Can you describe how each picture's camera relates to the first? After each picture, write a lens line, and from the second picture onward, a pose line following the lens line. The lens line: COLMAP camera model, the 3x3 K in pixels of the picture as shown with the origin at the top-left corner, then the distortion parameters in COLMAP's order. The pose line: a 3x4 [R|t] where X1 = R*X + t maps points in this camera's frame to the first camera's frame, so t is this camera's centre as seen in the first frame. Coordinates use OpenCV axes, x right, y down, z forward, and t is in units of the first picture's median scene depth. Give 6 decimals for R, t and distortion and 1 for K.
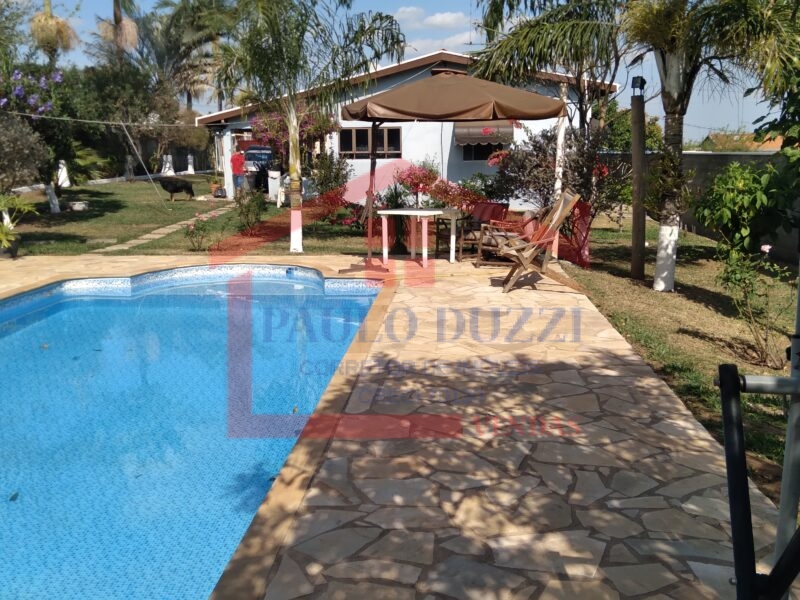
lens RADIAL K [[798.9, 0, 398.9], [0, 798.9, 294.0], [0, 0, 1]] dist [0.064383, 0.000000]
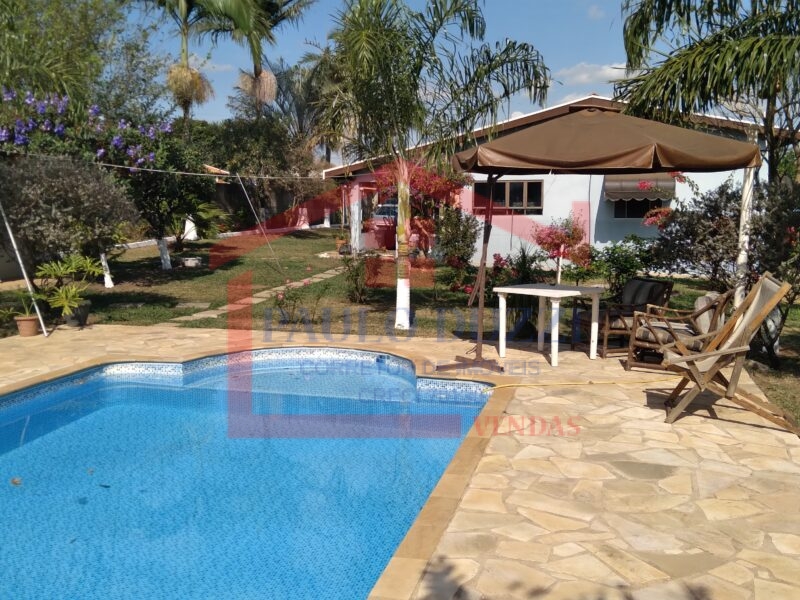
lens RADIAL K [[798.9, 0, 404.8], [0, 798.9, 303.8], [0, 0, 1]] dist [0.064383, 0.000000]
pose [[0.984518, 0.033328, -0.172086, 0.015292], [-0.042230, 0.997938, -0.048330, -0.034051], [0.170121, 0.054849, 0.983896, 0.162240]]
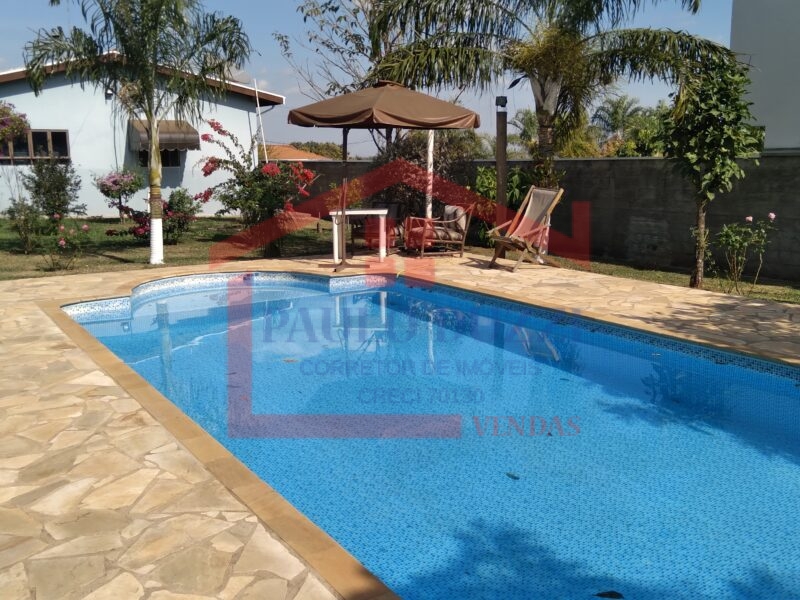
lens RADIAL K [[798.9, 0, 404.1], [0, 798.9, 301.0], [0, 0, 1]] dist [0.064383, 0.000000]
pose [[0.792990, -0.106416, 0.599869, -0.421561], [0.108521, 0.993553, 0.032797, -0.008265], [-0.599492, 0.039091, 0.799426, 0.075329]]
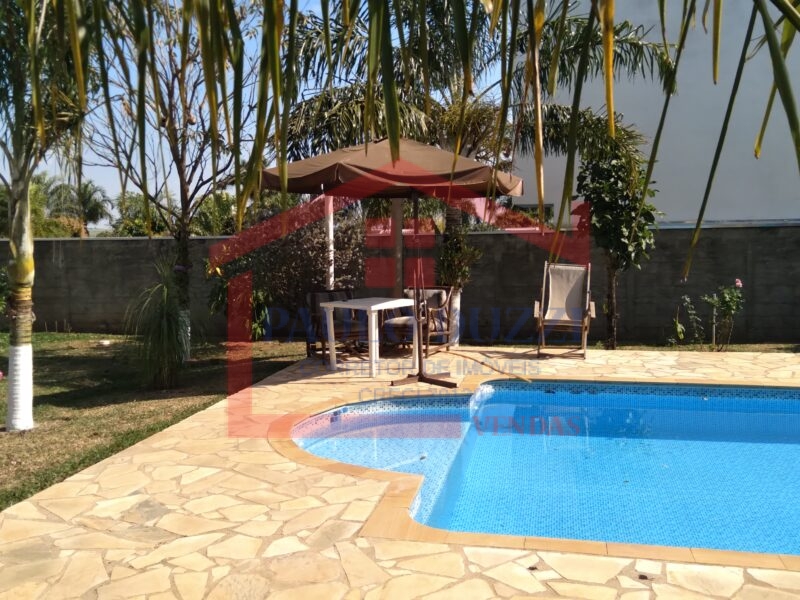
lens RADIAL K [[798.9, 0, 400.2], [0, 798.9, 301.2], [0, 0, 1]] dist [0.064383, 0.000000]
pose [[0.087585, -0.078227, 0.993081, -0.536896], [0.184662, 0.980908, 0.060982, -0.105188], [-0.978892, 0.178044, 0.100358, 0.639147]]
